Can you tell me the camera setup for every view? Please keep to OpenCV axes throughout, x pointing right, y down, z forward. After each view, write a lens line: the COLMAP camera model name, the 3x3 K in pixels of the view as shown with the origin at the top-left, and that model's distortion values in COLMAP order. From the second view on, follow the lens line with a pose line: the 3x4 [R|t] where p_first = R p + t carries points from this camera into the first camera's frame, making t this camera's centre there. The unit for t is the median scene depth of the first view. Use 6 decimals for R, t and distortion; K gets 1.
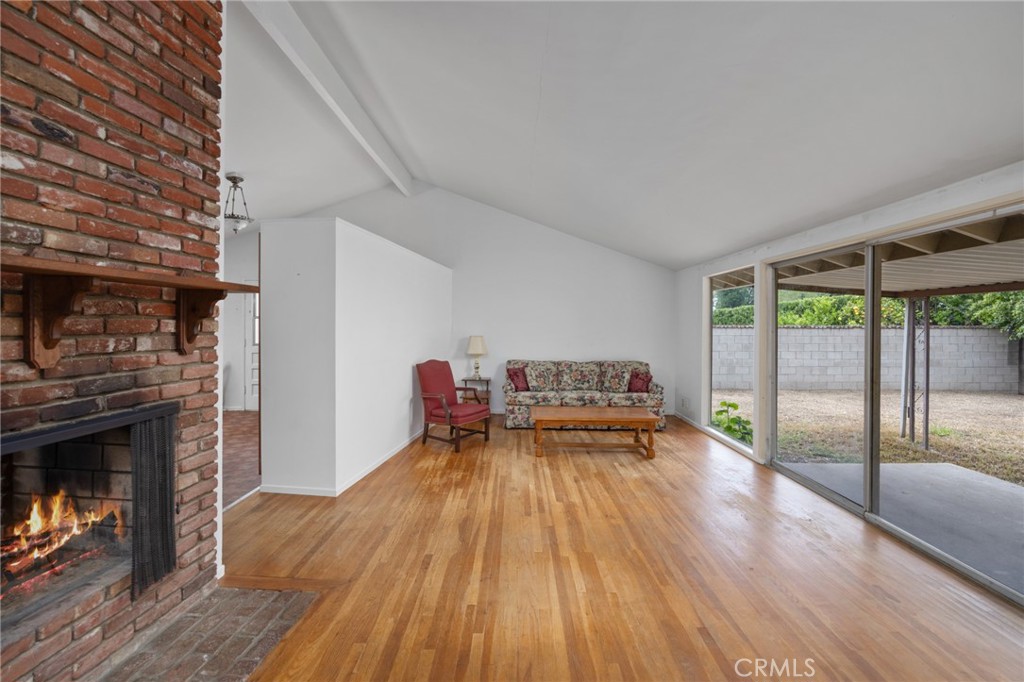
lens RADIAL K [[411.0, 0, 513.5], [0, 411.0, 329.1], [0, 0, 1]] dist [0.000523, -0.000099]
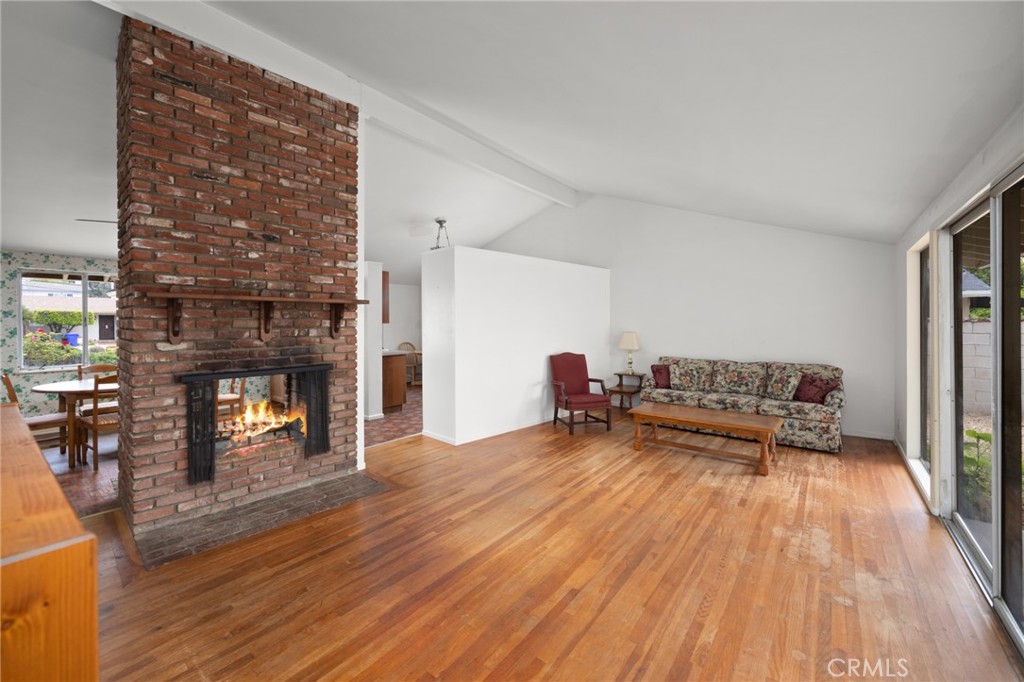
lens RADIAL K [[413.1, 0, 510.6], [0, 413.1, 324.3], [0, 0, 1]] dist [-0.000034, -0.000019]
pose [[0.794923, -0.006271, -0.606679, 0.695563], [0.003081, 0.999975, -0.006298, 0.007851], [0.606703, 0.003137, 0.794922, -0.003630]]
